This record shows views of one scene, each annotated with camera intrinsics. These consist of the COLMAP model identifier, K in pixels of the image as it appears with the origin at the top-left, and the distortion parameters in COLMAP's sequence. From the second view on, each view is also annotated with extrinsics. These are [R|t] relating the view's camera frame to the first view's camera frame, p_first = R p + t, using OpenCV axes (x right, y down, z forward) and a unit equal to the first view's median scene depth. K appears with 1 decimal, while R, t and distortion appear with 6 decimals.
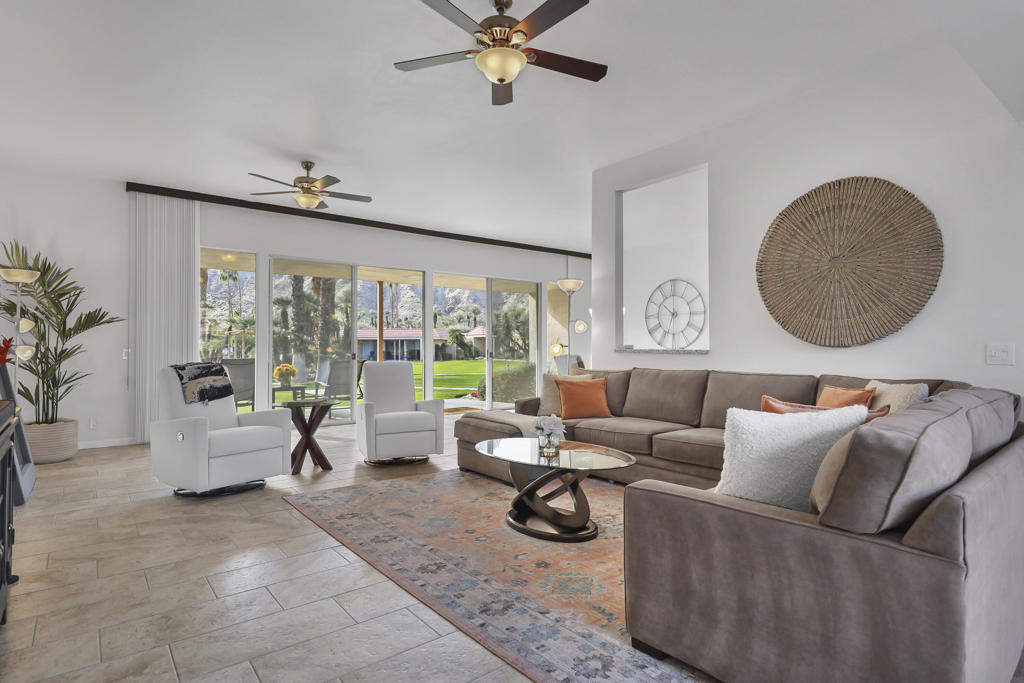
lens RADIAL K [[542.3, 0, 511.8], [0, 542.3, 348.5], [0, 0, 1]] dist [0.007499, 0.001151]
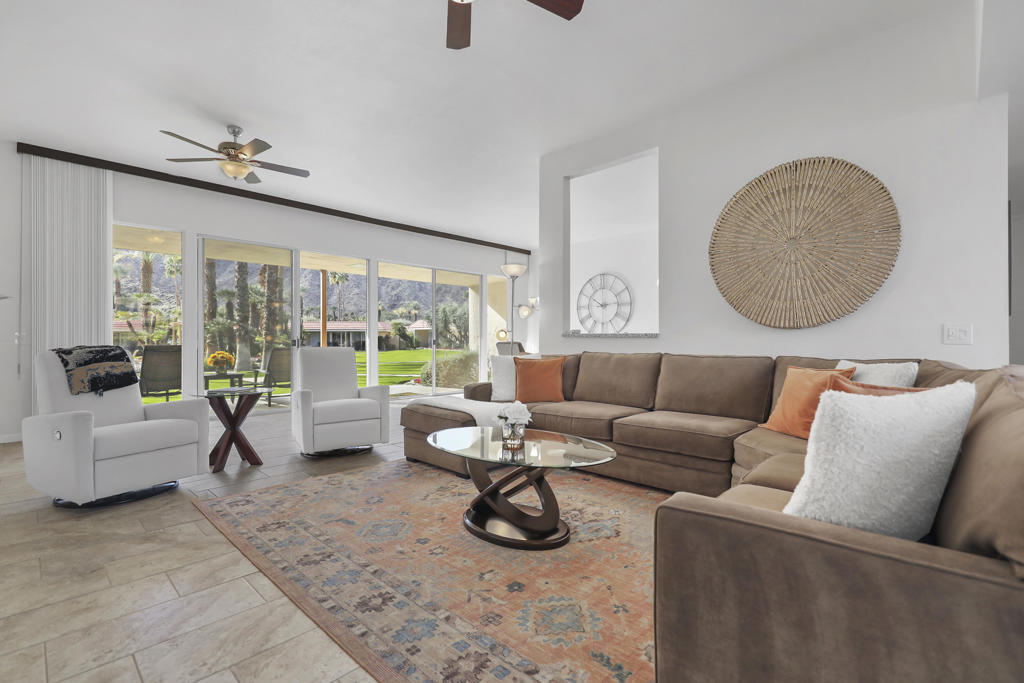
lens RADIAL K [[469.4, 0, 513.1], [0, 469.4, 345.1], [0, 0, 1]] dist [0.002288, -0.001478]
pose [[0.990571, -0.000716, 0.137001, -0.029653], [-0.000646, 0.999951, 0.009901, 0.019538], [-0.137001, -0.009896, 0.990521, 0.209620]]
